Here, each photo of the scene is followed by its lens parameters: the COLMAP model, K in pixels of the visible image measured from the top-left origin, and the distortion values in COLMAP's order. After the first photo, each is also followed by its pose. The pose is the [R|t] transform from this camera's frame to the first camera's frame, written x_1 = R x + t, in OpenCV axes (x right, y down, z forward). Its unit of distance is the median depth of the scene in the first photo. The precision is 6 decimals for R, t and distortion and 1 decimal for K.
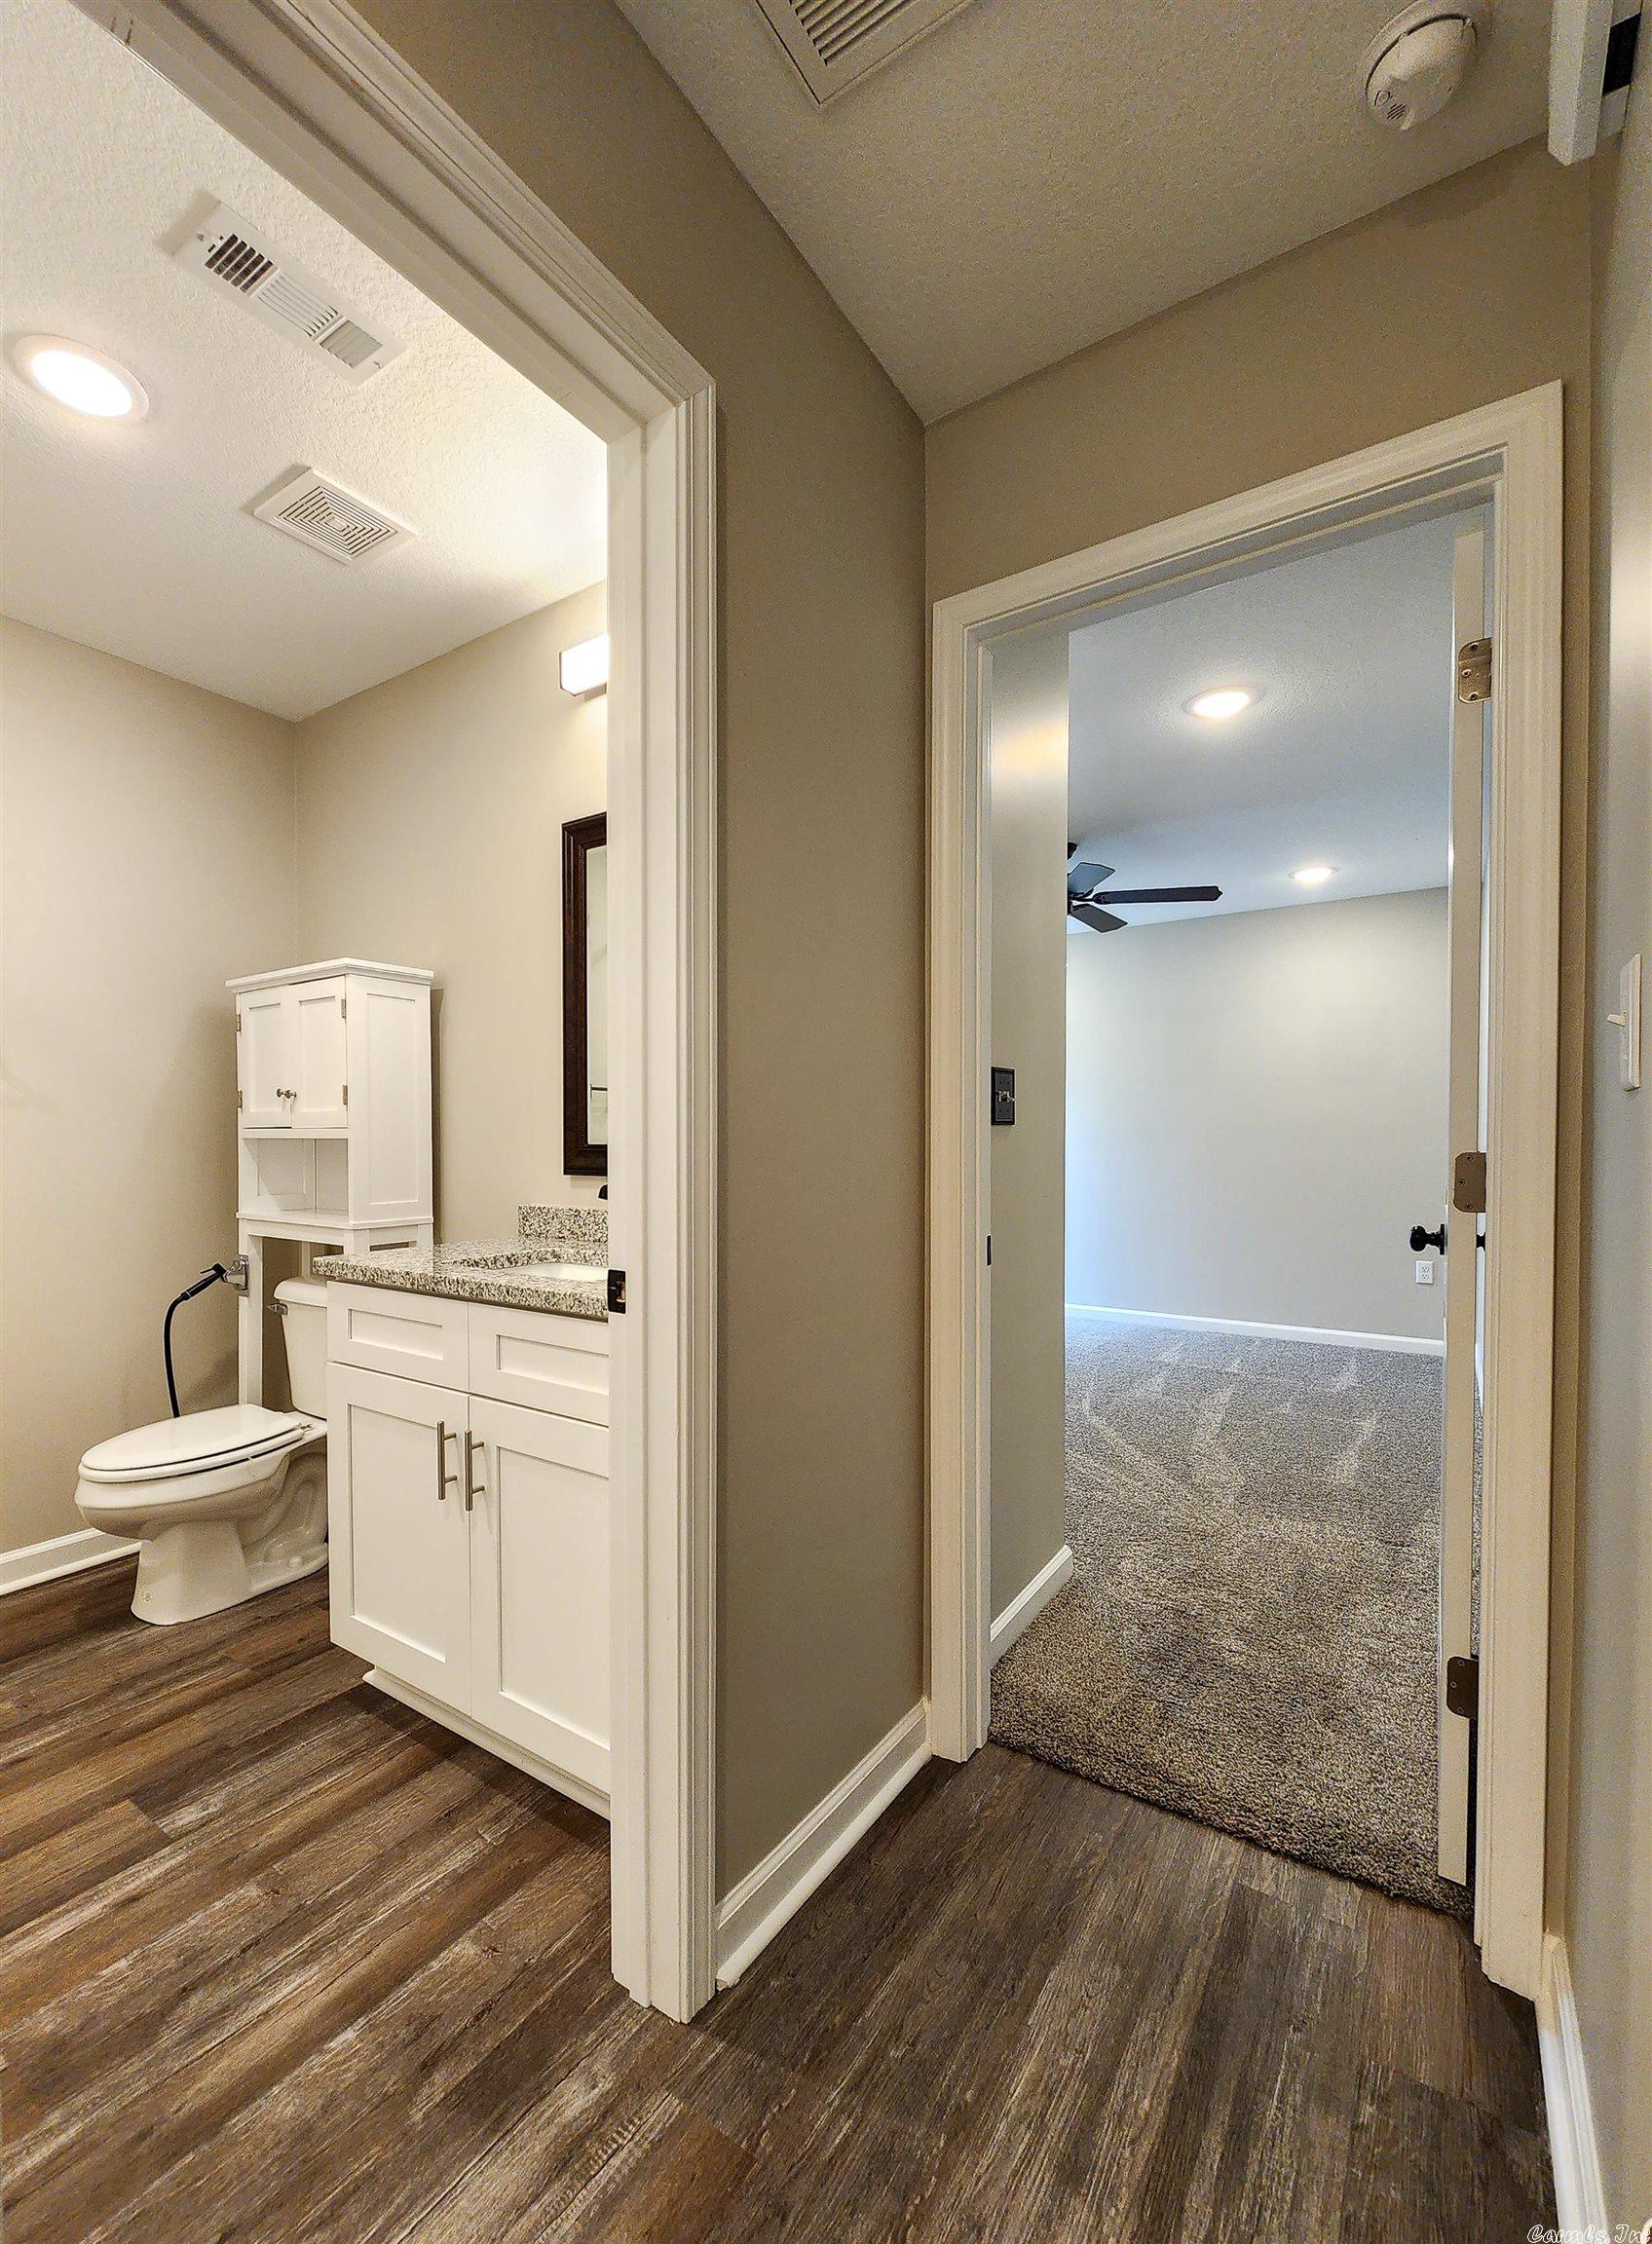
lens RADIAL K [[963.1, 0, 779.1], [0, 963.1, 1154.3], [0, 0, 1]] dist [-0.001188, -0.000480]
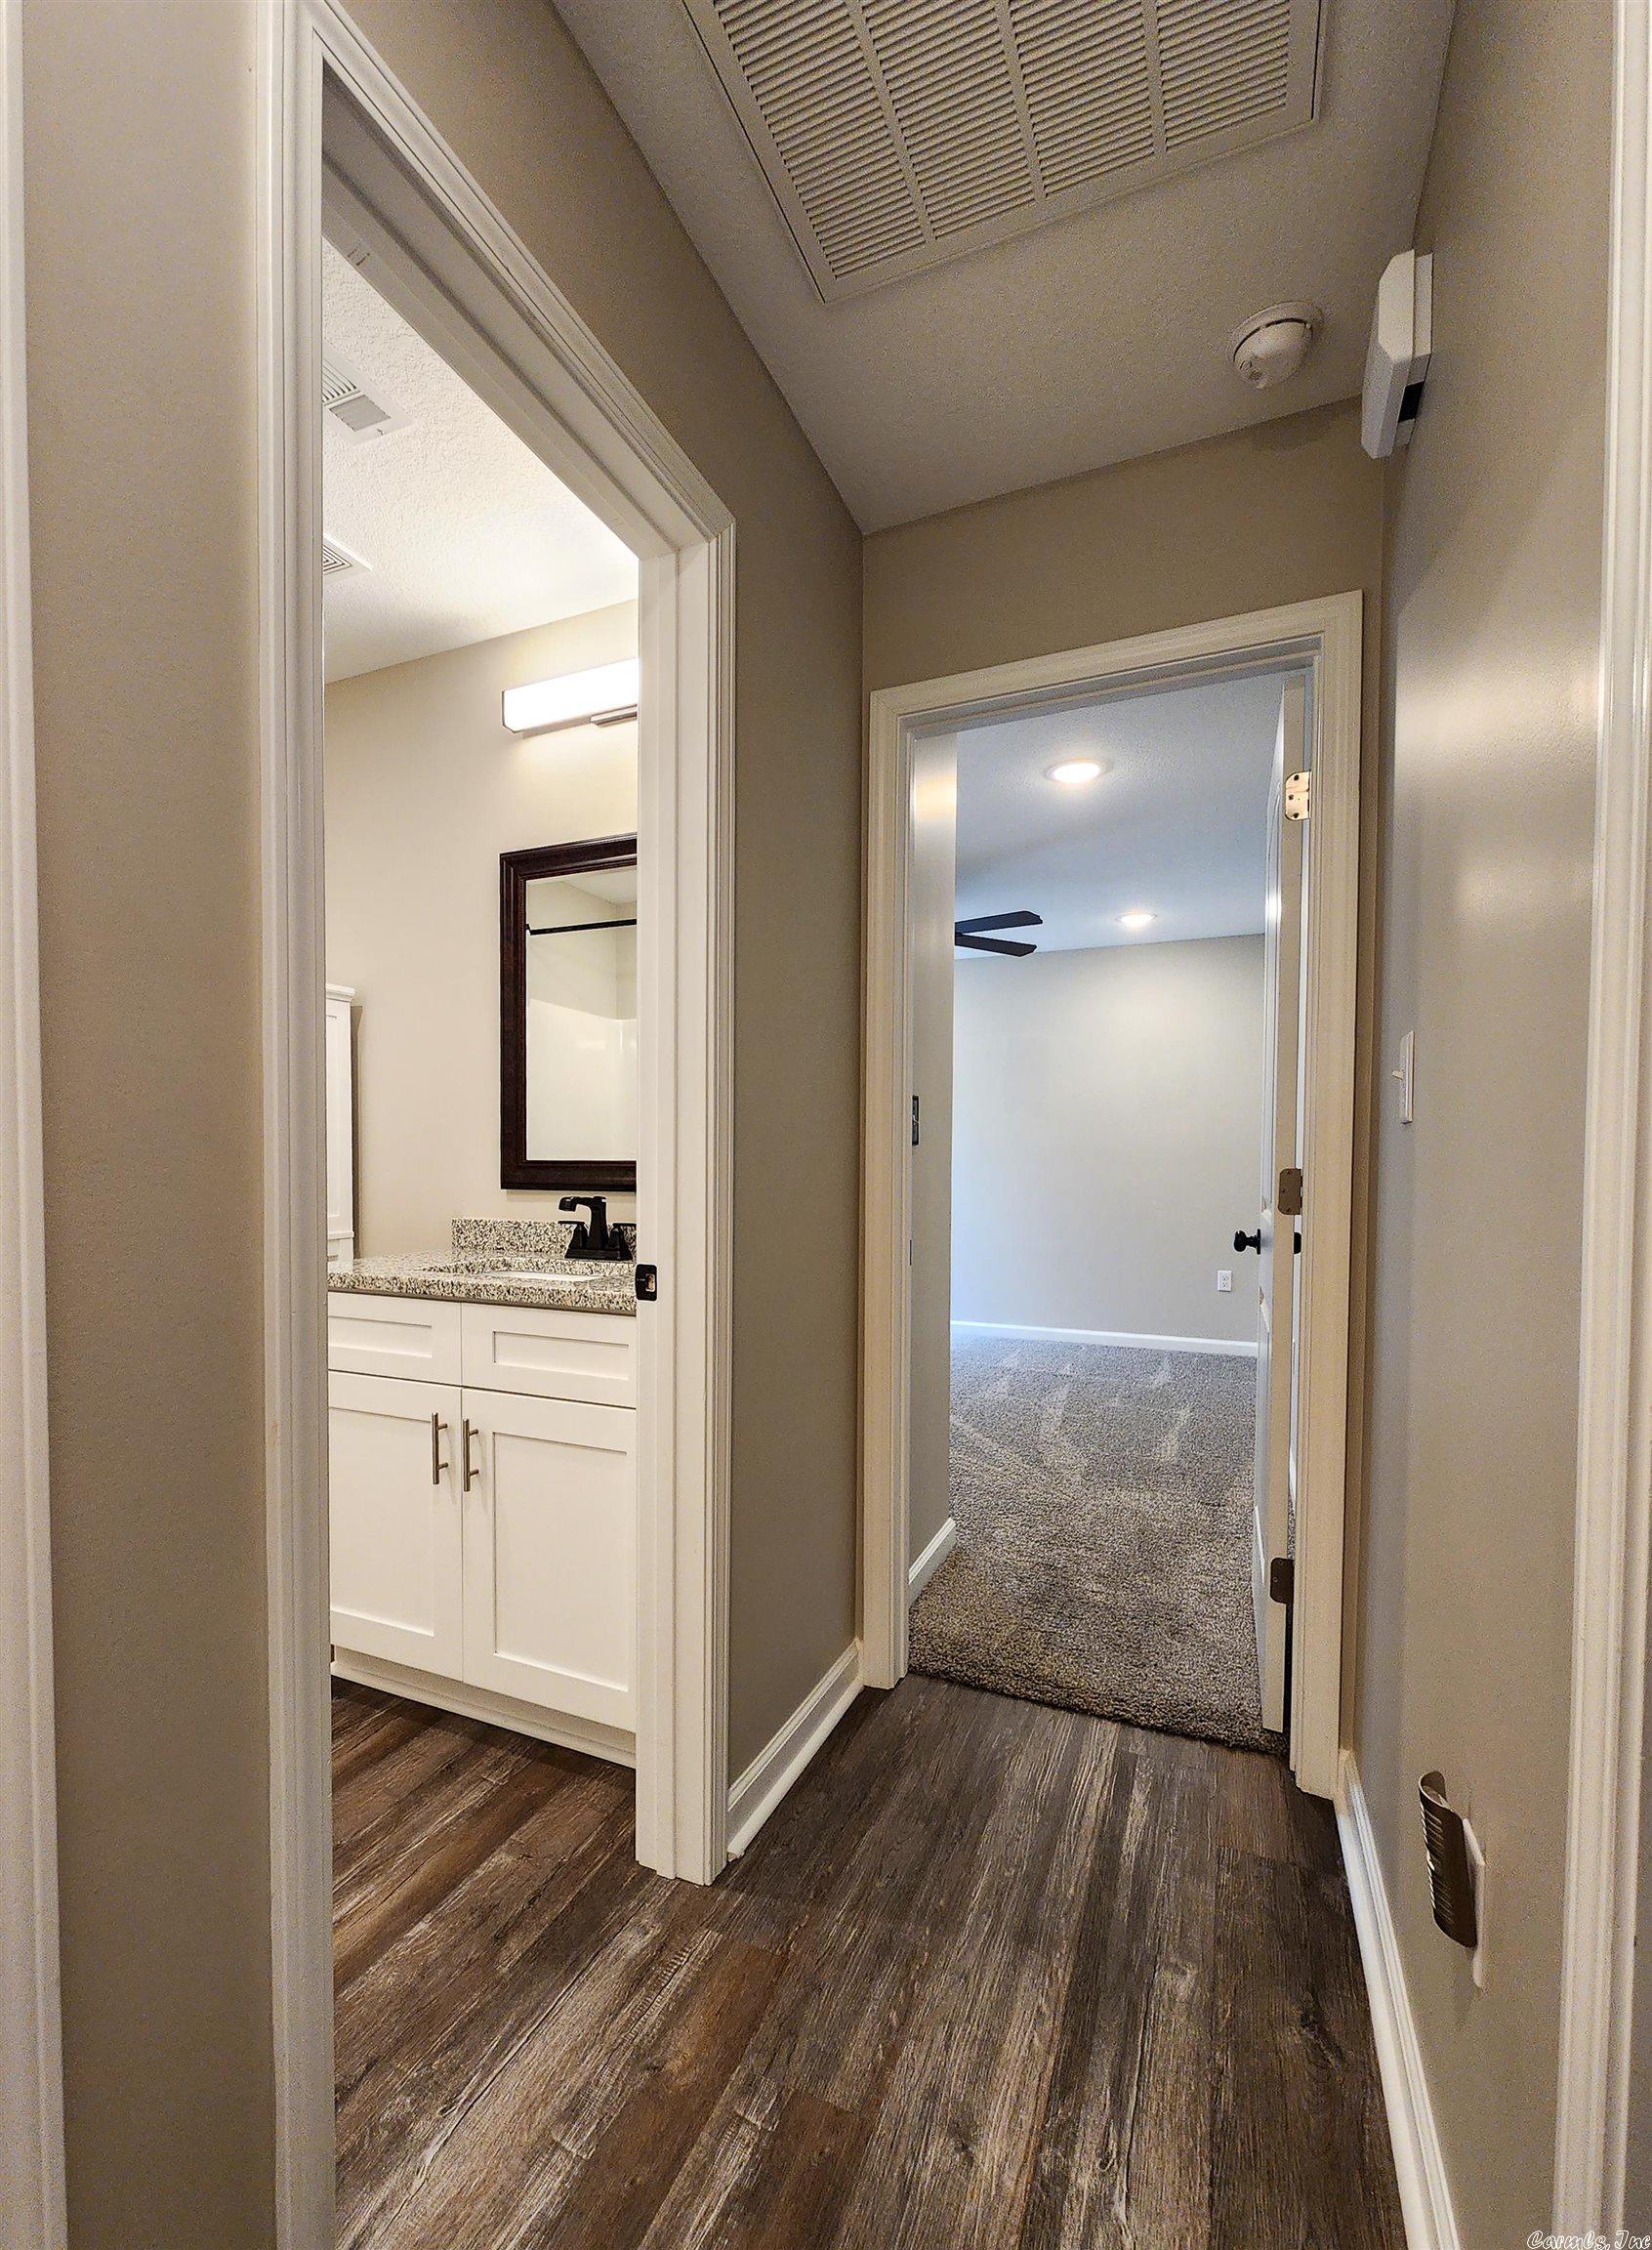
lens RADIAL K [[1001.3, 0, 764.5], [0, 1001.3, 1187.3], [0, 0, 1]] dist [-0.000363, -0.000051]
pose [[0.985628, 0.000631, 0.168926, -0.152844], [-0.002613, 0.999930, 0.011510, 0.007057], [-0.168907, -0.011786, 0.985561, -0.153958]]
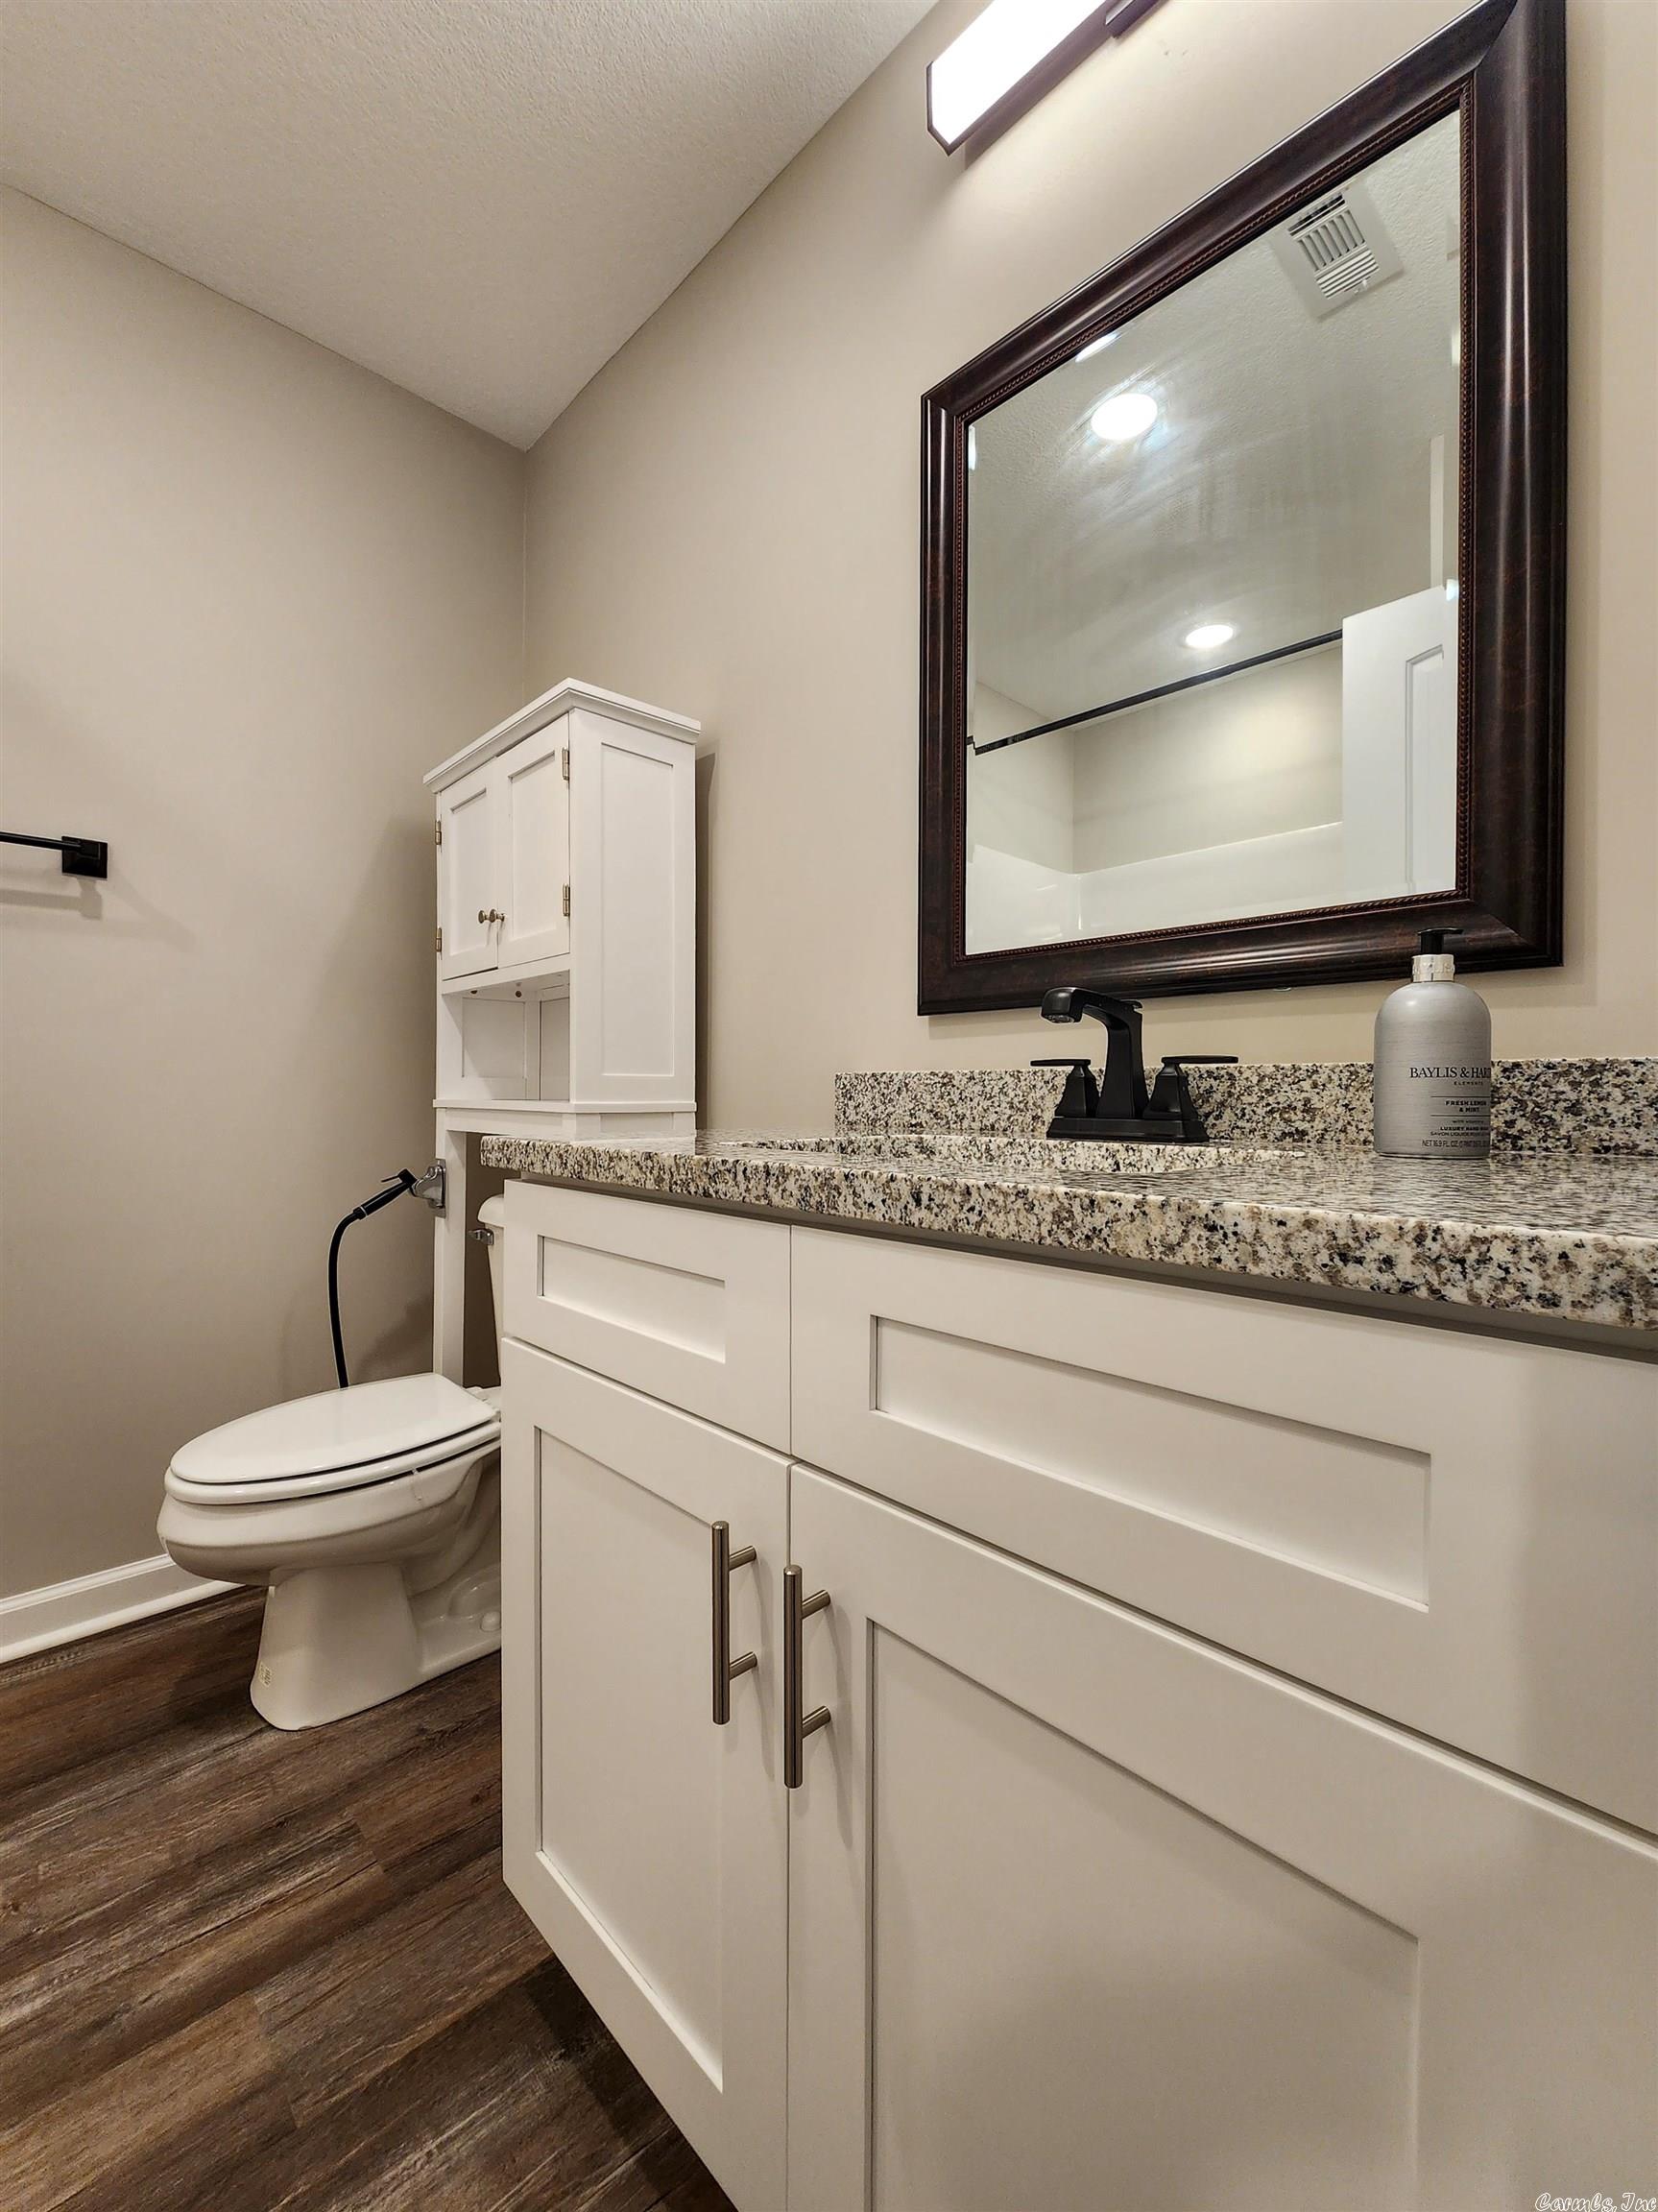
lens RADIAL K [[949.2, 0, 833.2], [0, 949.2, 1093.8], [0, 0, 1]] dist [0.002508, -0.002789]
pose [[0.981130, 0.007042, -0.193222, -0.201798], [-0.009212, 0.999904, -0.010332, 0.090296], [0.193130, 0.011917, 0.981101, 0.542631]]
